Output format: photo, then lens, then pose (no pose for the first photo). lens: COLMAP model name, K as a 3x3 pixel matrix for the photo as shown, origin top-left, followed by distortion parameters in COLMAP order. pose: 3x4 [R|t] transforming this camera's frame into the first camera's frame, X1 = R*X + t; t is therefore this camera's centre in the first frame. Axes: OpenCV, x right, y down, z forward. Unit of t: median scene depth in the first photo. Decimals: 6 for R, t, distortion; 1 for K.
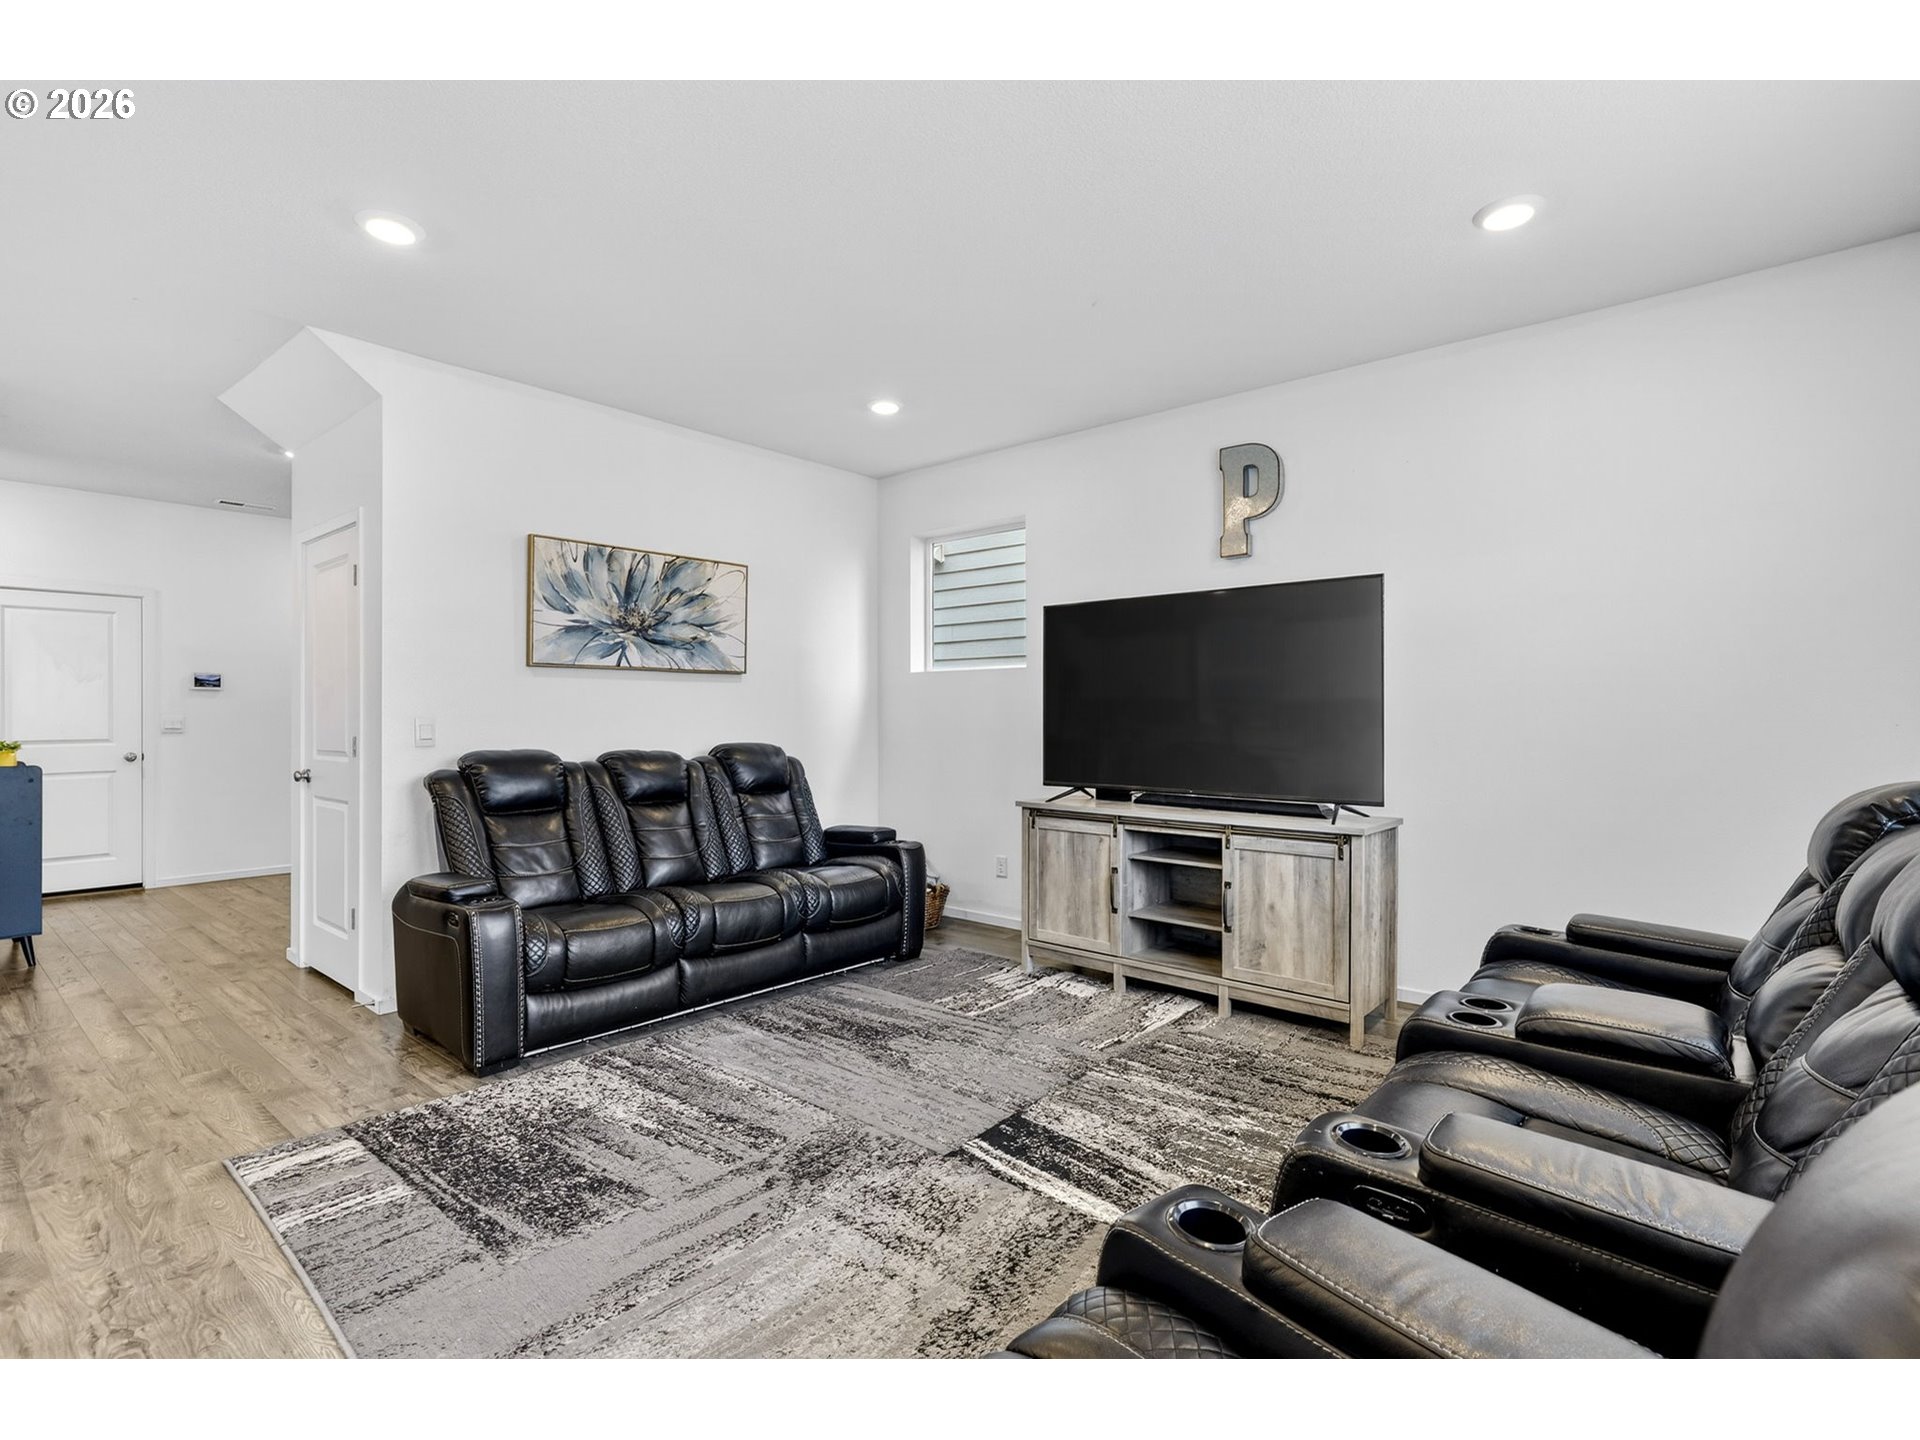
lens RADIAL K [[889.8, 0, 949.8], [0, 889.8, 723.5], [0, 0, 1]] dist [-0.005871, 0.001425]
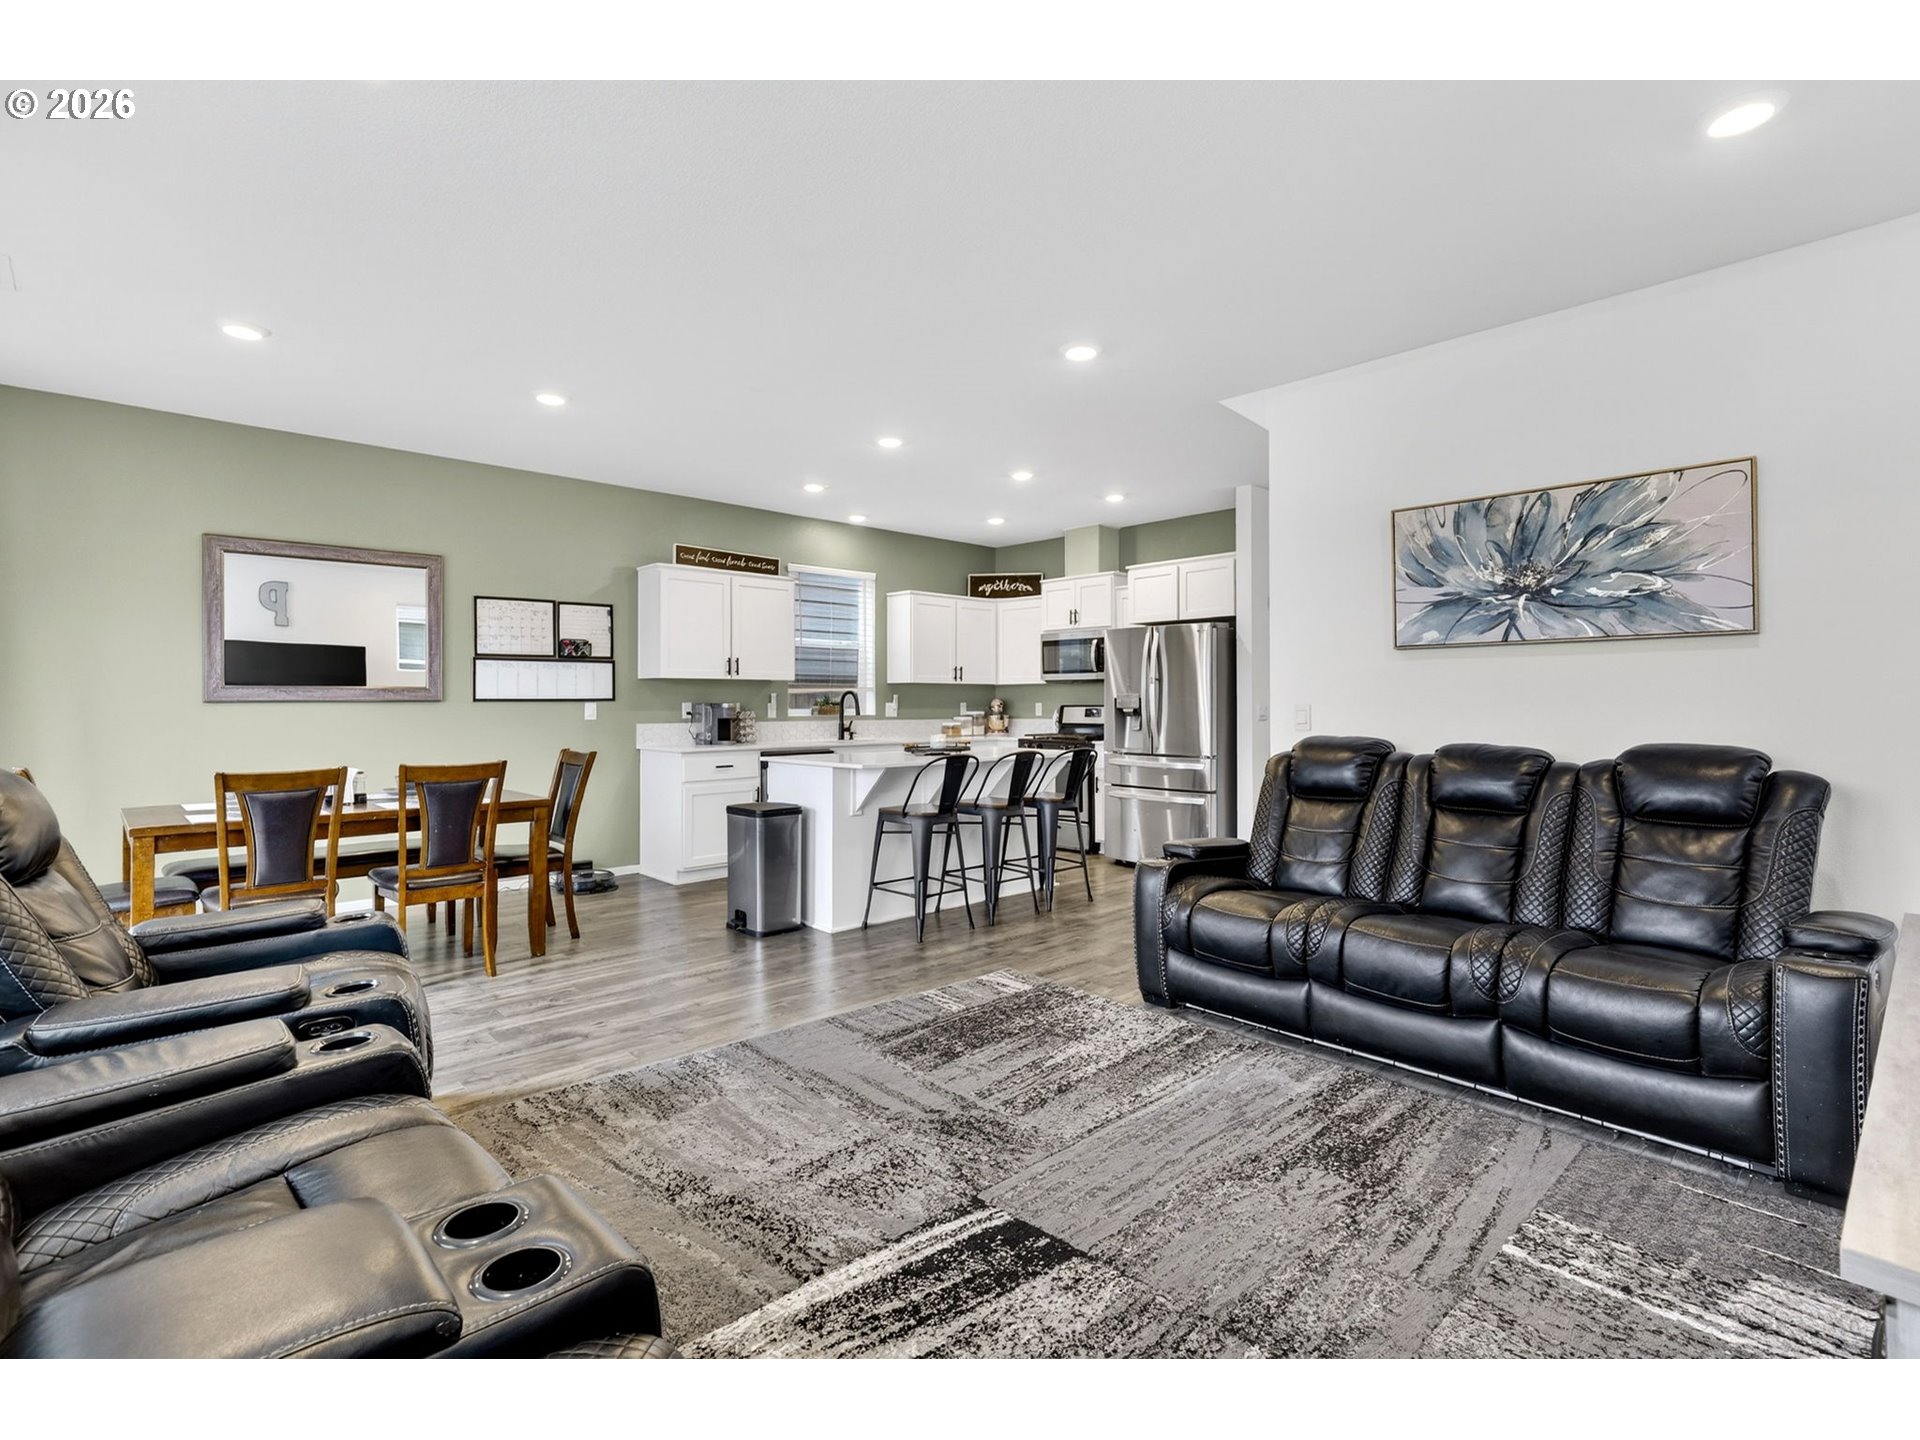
lens RADIAL K [[889.8, 0, 947.7], [0, 889.8, 704.5], [0, 0, 1]] dist [-0.005871, 0.001425]
pose [[-0.074425, 0.002544, -0.997223, 0.590853], [-0.009105, 0.999953, 0.003231, -0.005859], [0.997185, 0.009320, -0.074398, 0.693204]]
